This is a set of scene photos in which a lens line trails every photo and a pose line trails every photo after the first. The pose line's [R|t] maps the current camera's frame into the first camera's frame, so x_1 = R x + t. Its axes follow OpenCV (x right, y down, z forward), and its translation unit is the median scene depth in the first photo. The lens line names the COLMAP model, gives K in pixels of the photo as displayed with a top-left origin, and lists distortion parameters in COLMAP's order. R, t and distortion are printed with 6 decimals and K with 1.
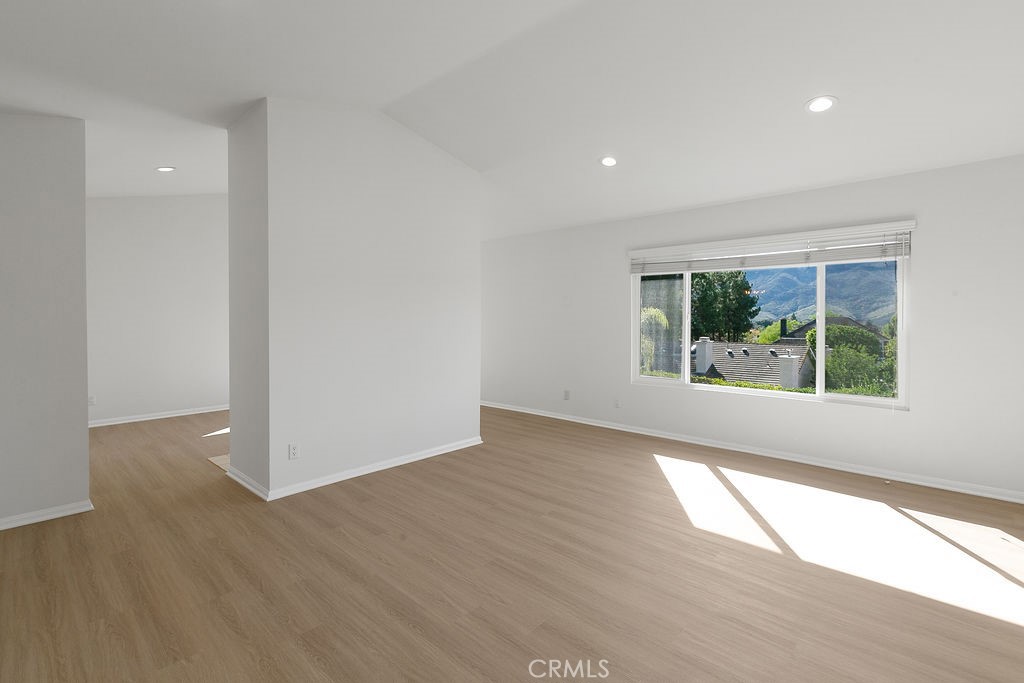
lens RADIAL K [[476.9, 0, 509.7], [0, 476.9, 327.8], [0, 0, 1]] dist [0.014932, -0.001258]
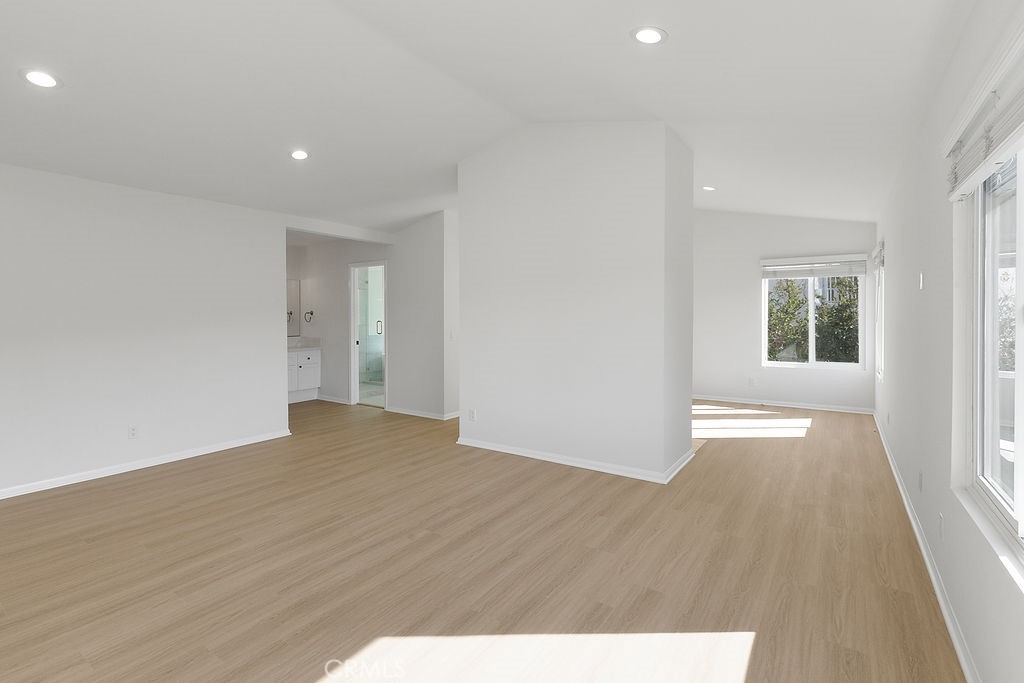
lens RADIAL K [[476.9, 0, 509.7], [0, 476.9, 327.8], [0, 0, 1]] dist [0.014932, -0.001258]
pose [[0.125331, 0.026954, -0.991749, 0.955939], [-0.010542, 0.999611, 0.025835, -0.027481], [0.992059, 0.007217, 0.125566, 0.988772]]
